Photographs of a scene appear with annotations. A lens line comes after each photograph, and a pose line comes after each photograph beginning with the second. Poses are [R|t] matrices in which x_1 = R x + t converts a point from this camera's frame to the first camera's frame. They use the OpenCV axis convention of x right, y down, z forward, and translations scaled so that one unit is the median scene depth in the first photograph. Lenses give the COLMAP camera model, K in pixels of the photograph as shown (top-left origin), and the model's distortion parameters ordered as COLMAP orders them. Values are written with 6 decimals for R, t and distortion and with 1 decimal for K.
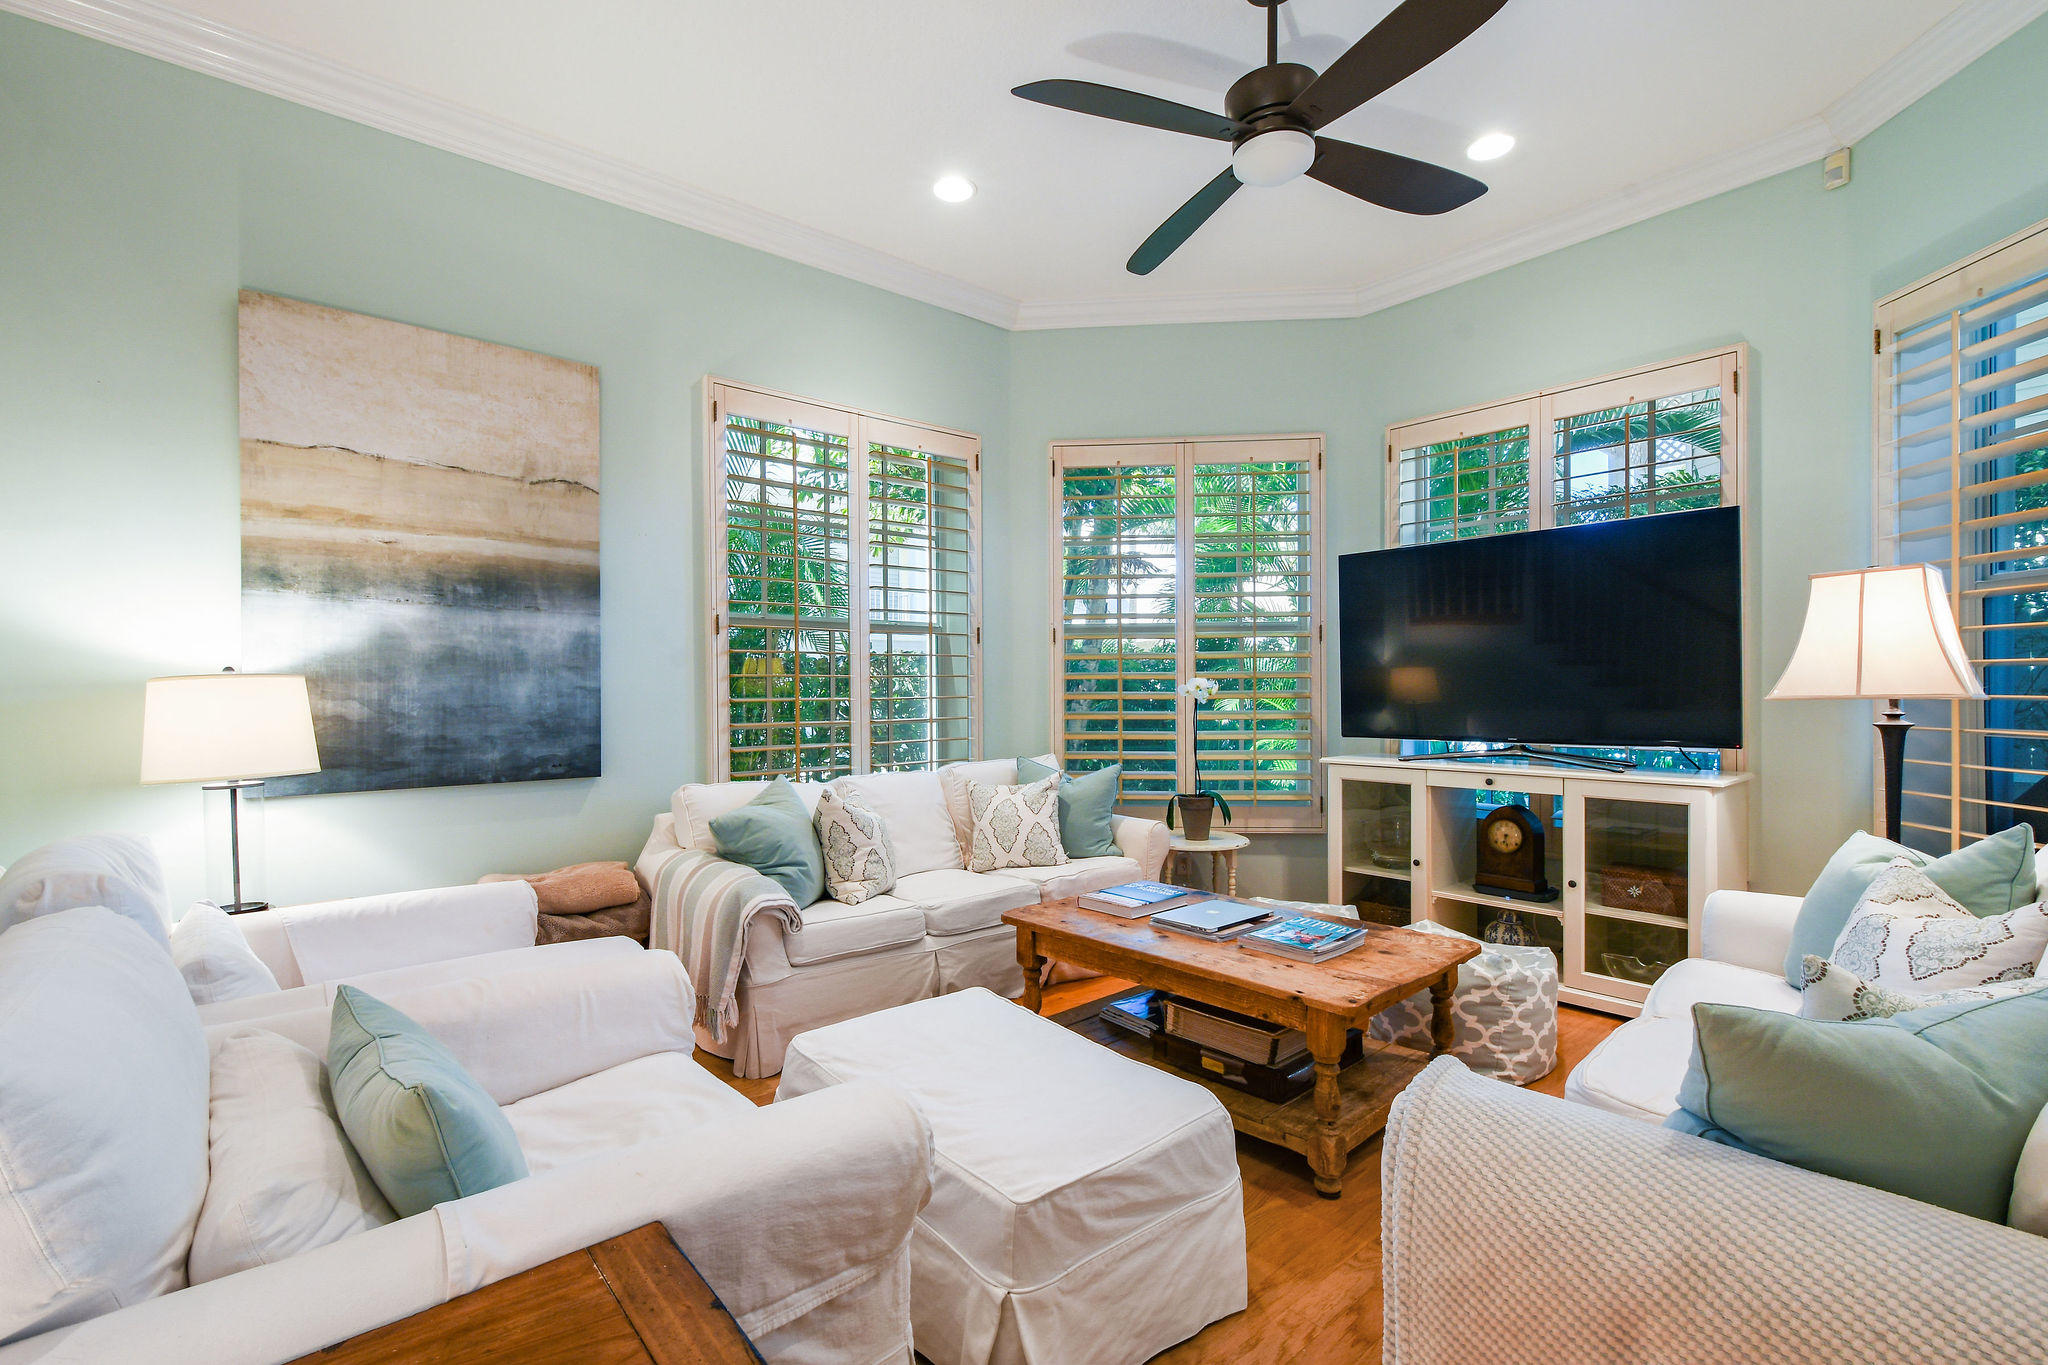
lens RADIAL K [[914.0, 0, 1018.8], [0, 914.0, 687.4], [0, 0, 1]] dist [0.007308, 0.000196]
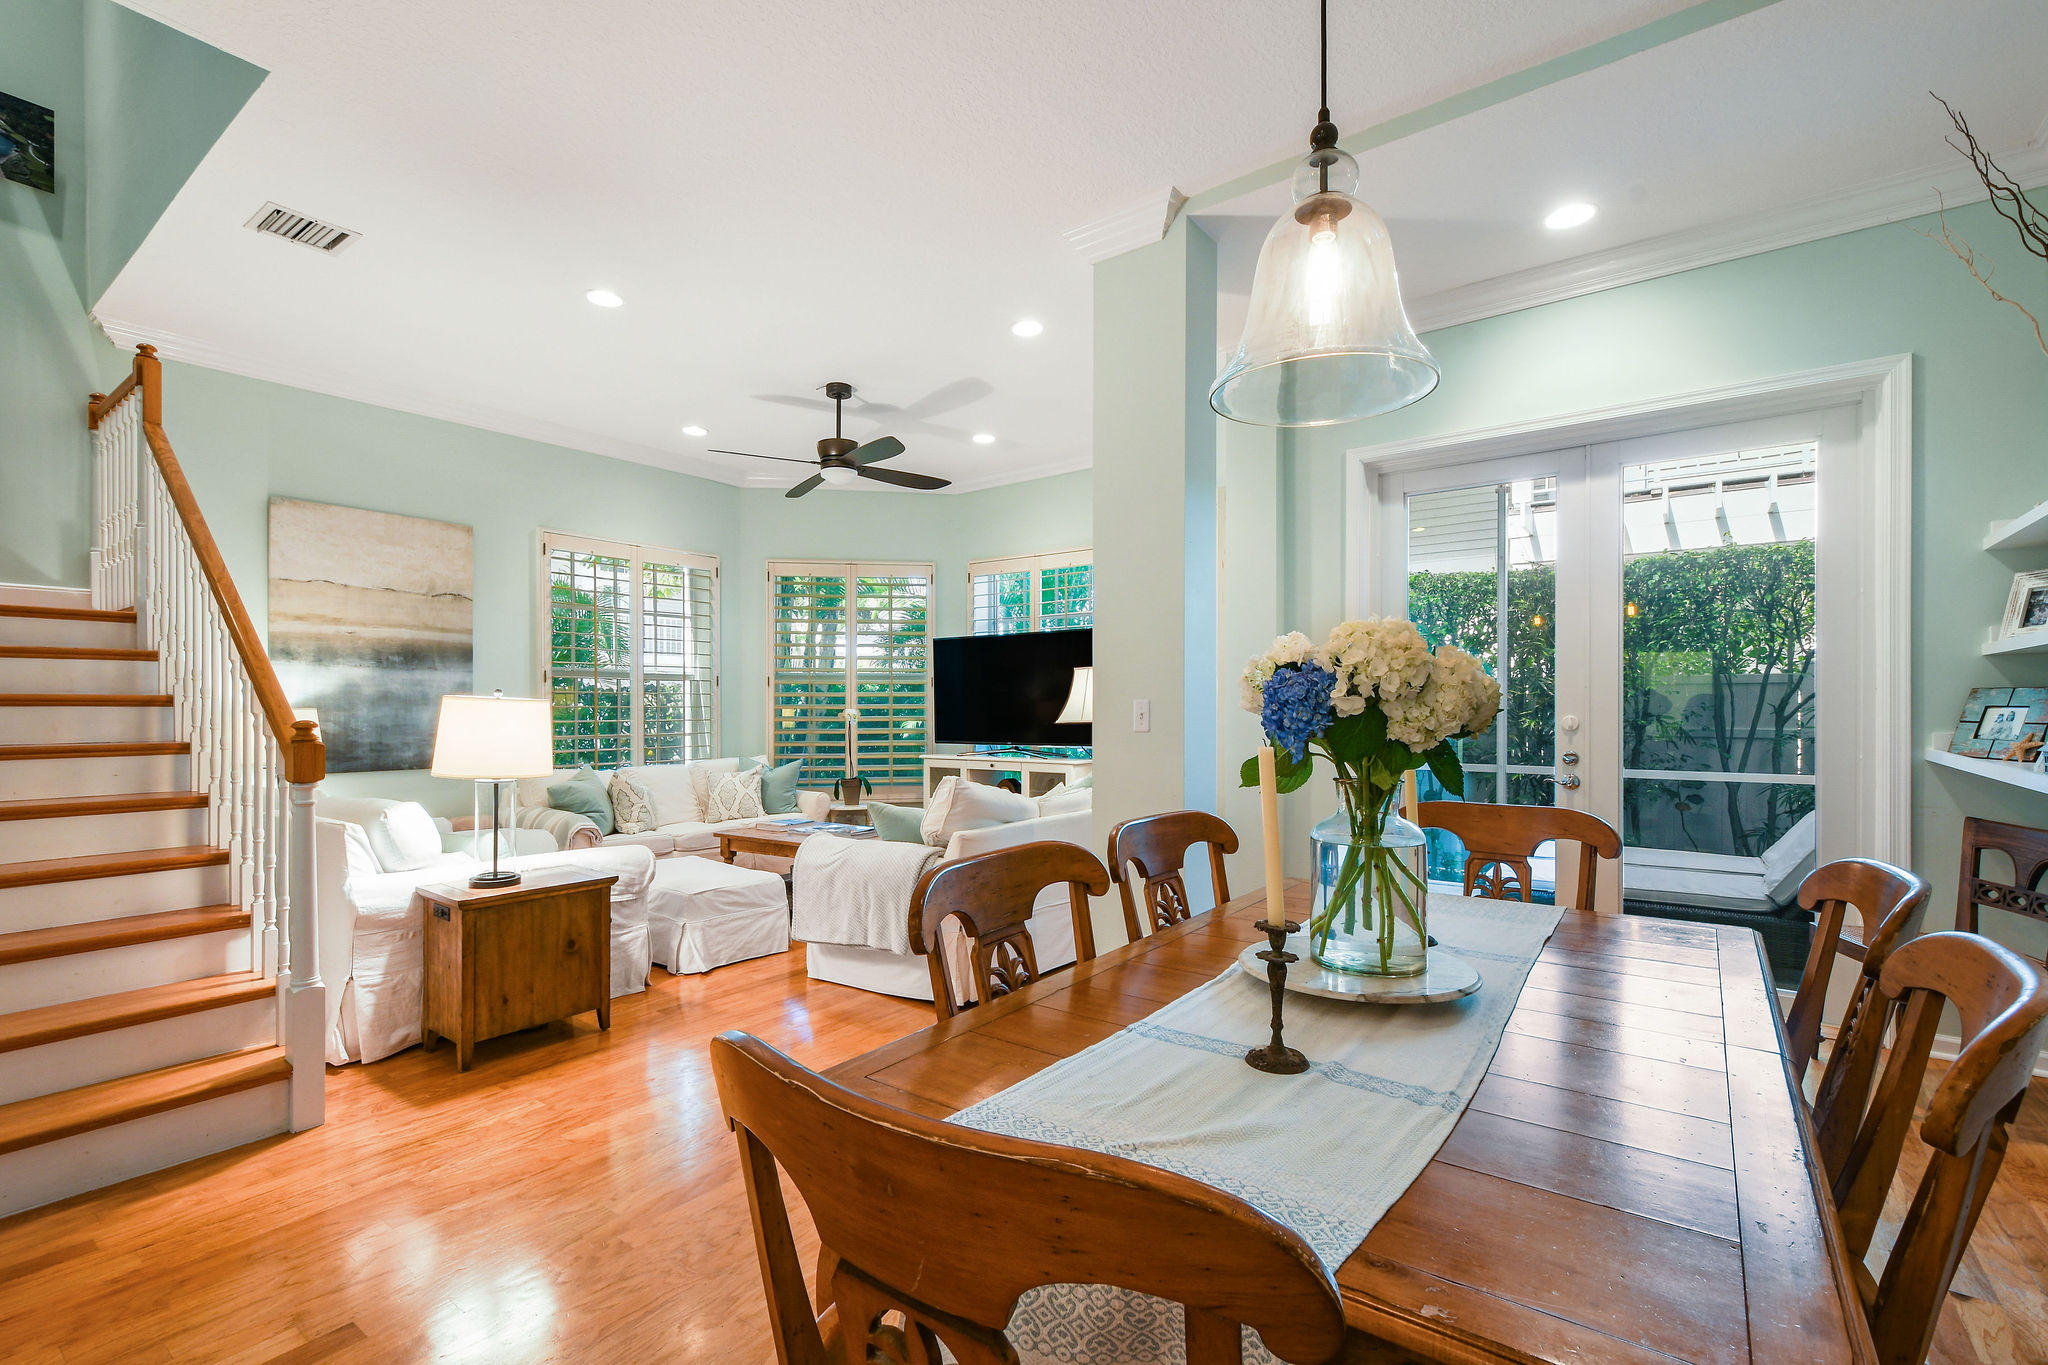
lens RADIAL K [[914.0, 0, 1037.2], [0, 914.0, 704.6], [0, 0, 1]] dist [0.007308, 0.000196]
pose [[0.972475, 0.008165, 0.232864, 0.174844], [-0.008308, 0.999965, -0.000368, -0.026772], [-0.232859, -0.001576, 0.972509, -0.940678]]
